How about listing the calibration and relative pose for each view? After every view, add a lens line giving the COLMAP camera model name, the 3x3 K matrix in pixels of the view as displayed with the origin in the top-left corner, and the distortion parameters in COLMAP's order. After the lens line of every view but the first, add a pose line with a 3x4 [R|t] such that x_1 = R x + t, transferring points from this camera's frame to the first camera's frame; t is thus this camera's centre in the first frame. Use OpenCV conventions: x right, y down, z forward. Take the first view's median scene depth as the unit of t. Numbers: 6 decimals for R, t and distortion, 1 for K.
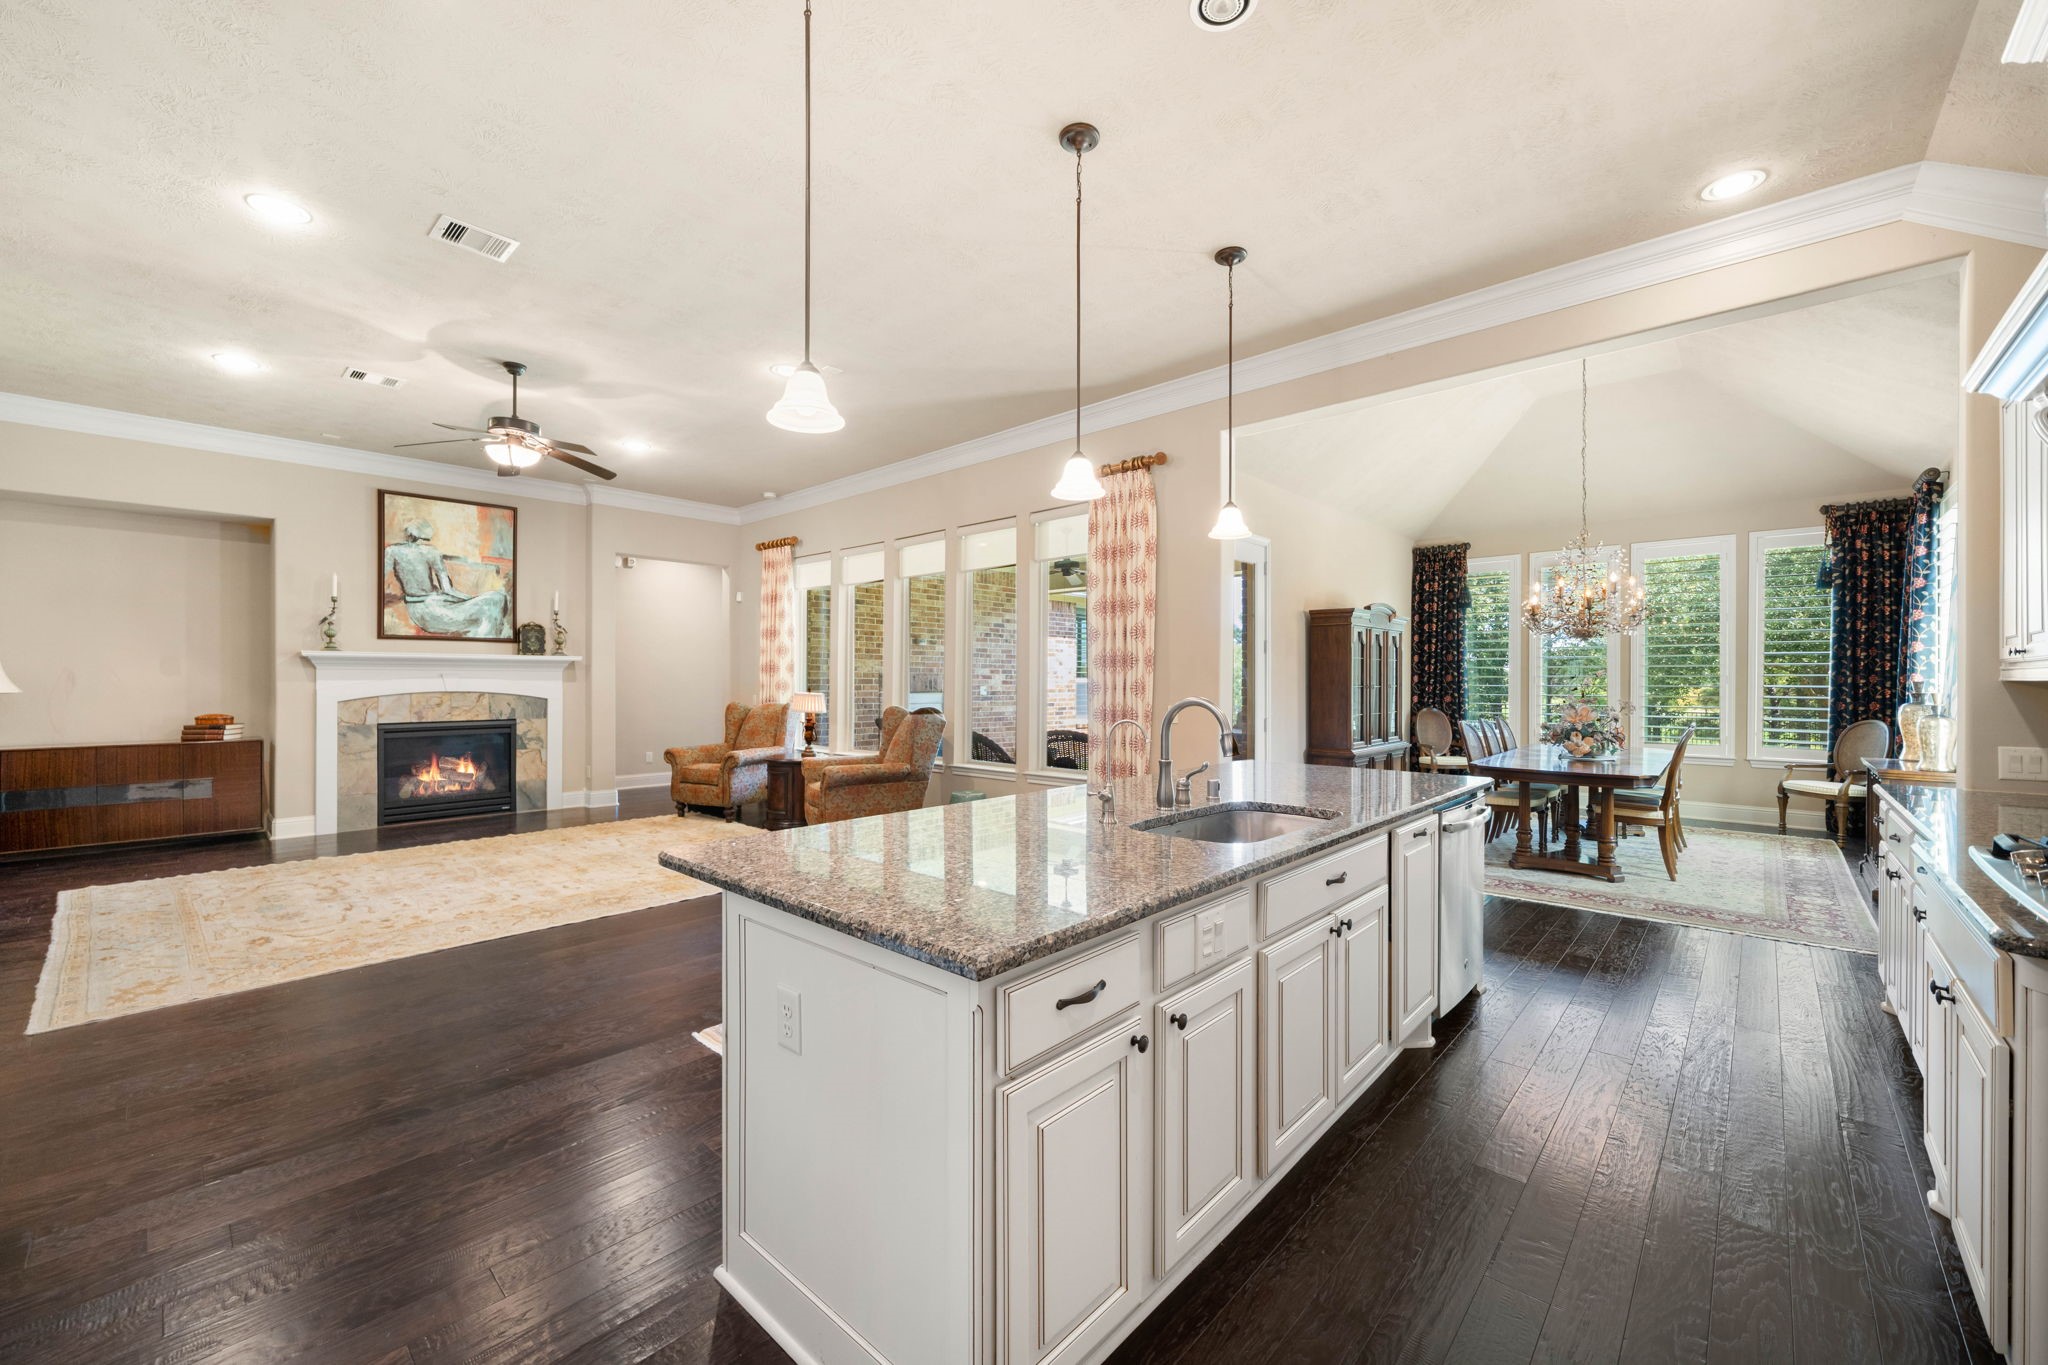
lens RADIAL K [[801.6, 0, 1026.9], [0, 801.6, 678.6], [0, 0, 1]] dist [-0.001090, -0.000025]
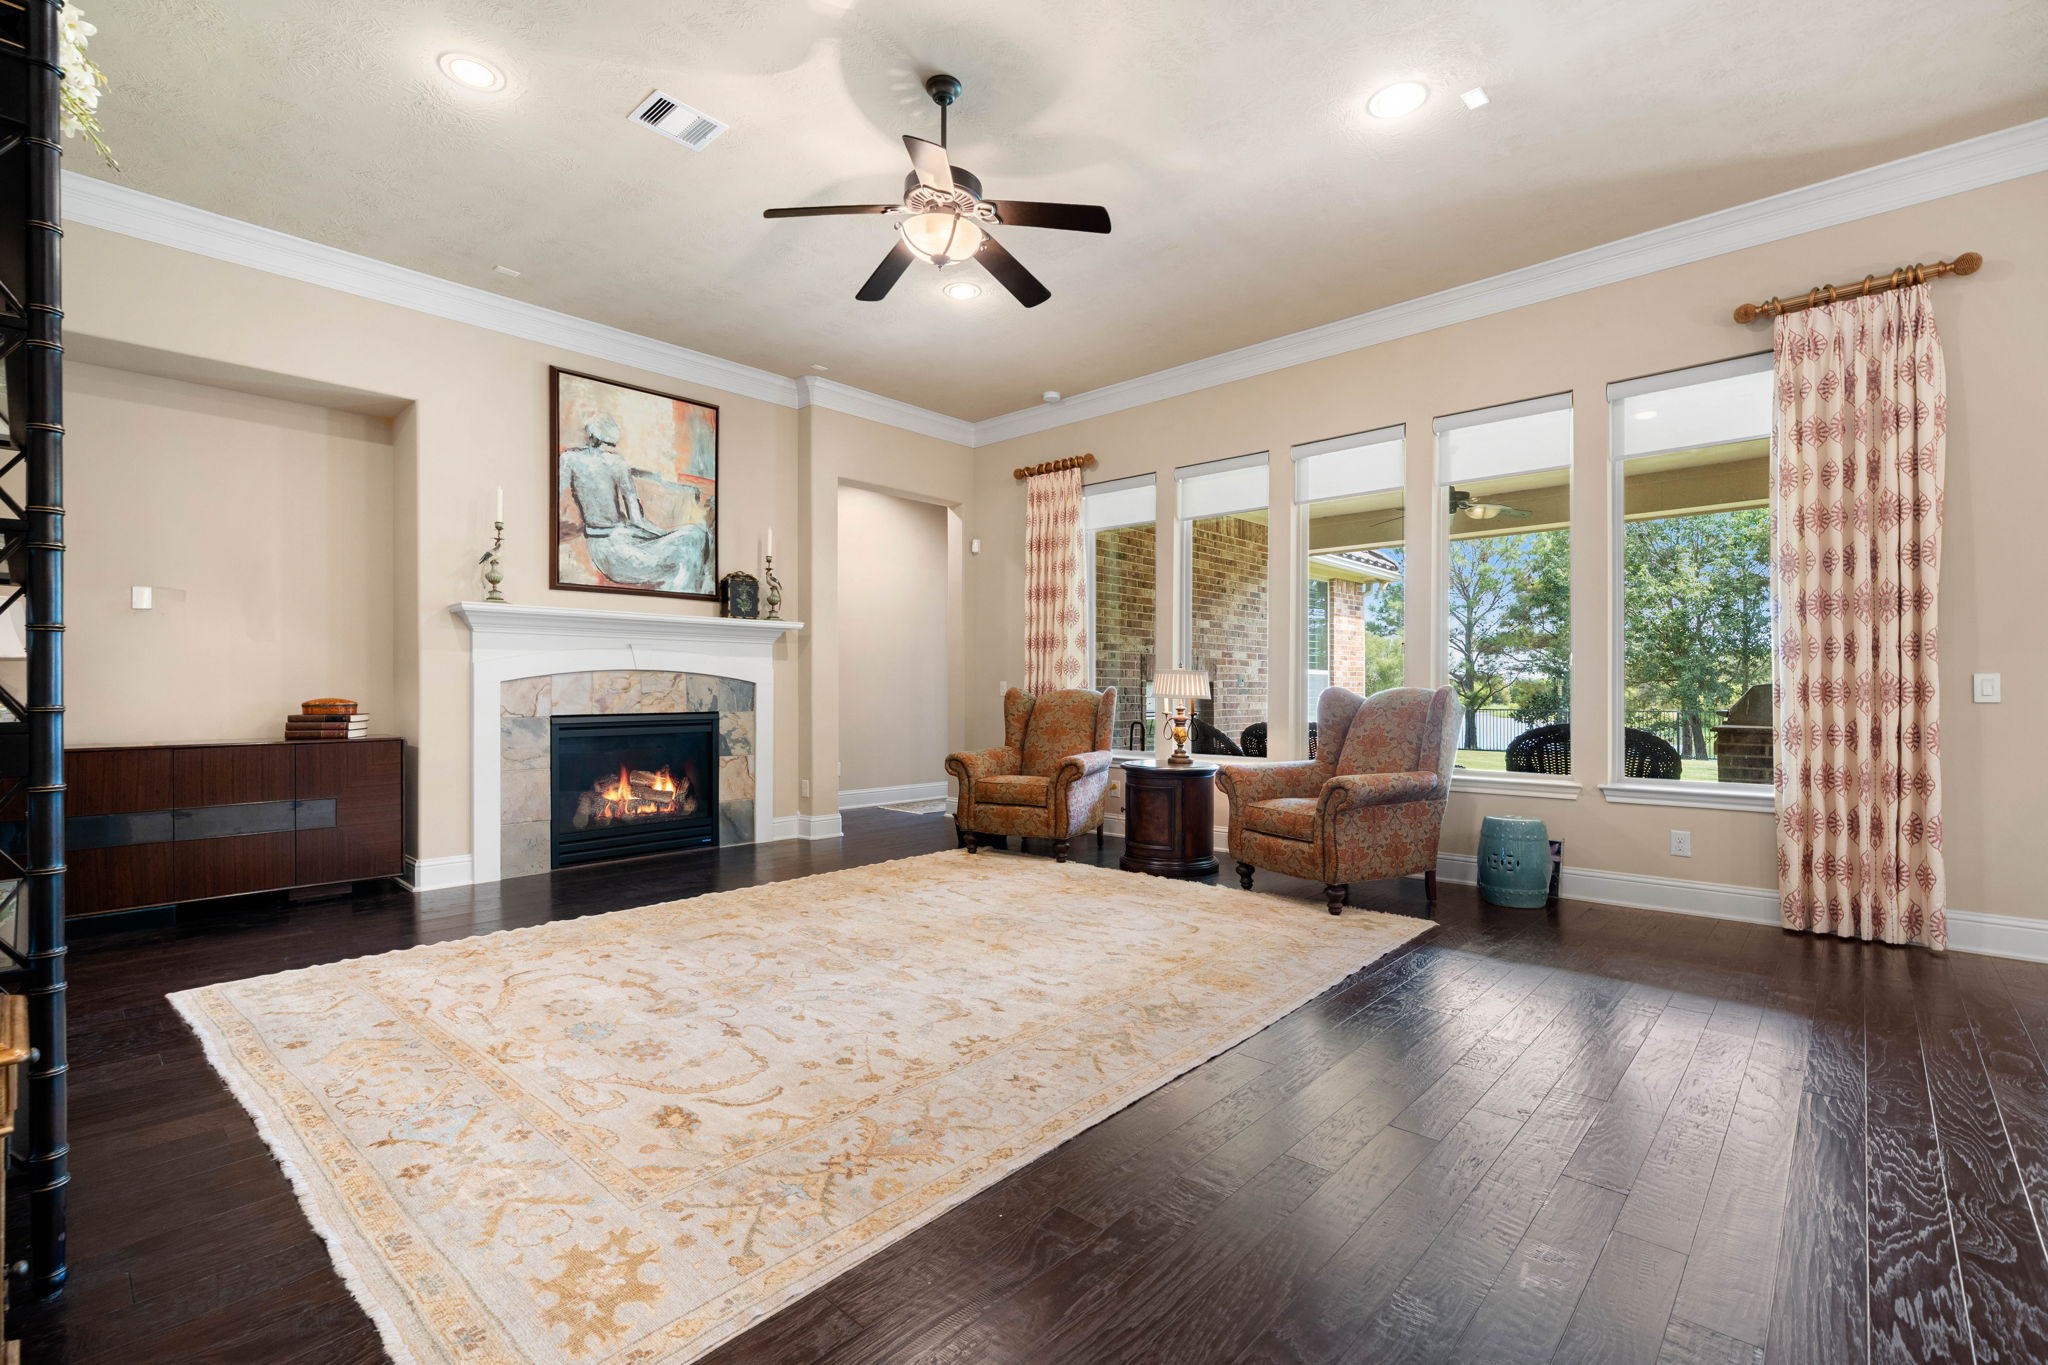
lens RADIAL K [[905.4, 0, 1024.0], [0, 905.4, 682.5], [0, 0, 1]] dist [0.001947, -0.000077]
pose [[0.999998, -0.001296, 0.001707, -0.400959], [0.001305, 0.999986, -0.005109, 0.031618], [-0.001700, 0.005111, 0.999985, 0.234221]]
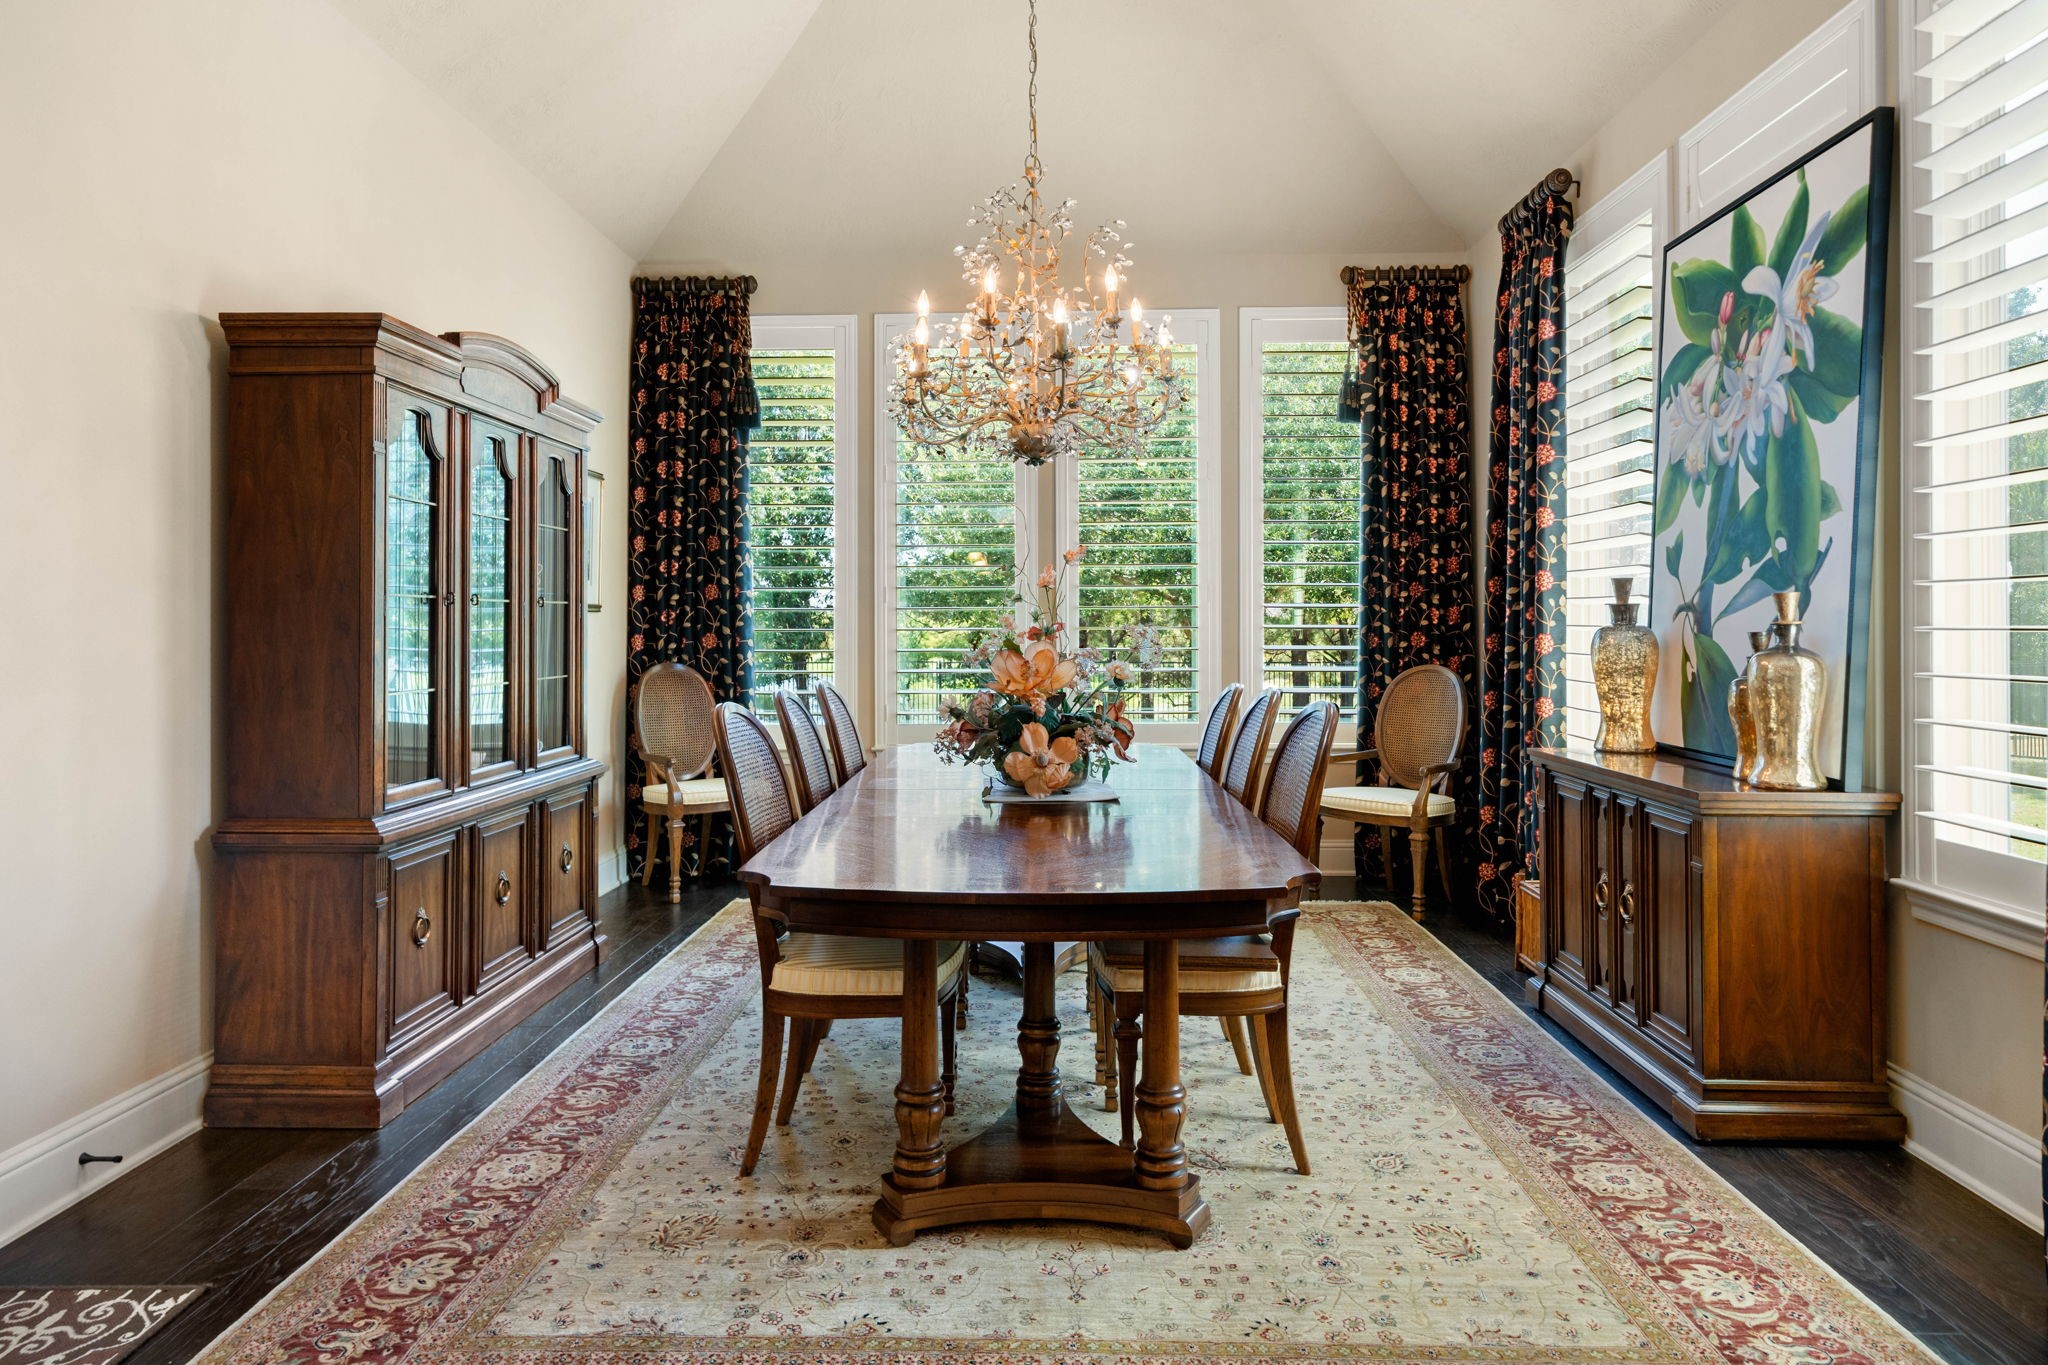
lens RADIAL K [[1242.3, 0, 1021.8], [0, 1242.3, 612.6], [0, 0, 1]] dist [-0.000294, -0.001312]
pose [[0.758006, 0.001902, 0.652245, 0.273781], [0.004223, 0.999960, -0.007823, 0.019753], [-0.652234, 0.008684, 0.757968, 0.487153]]
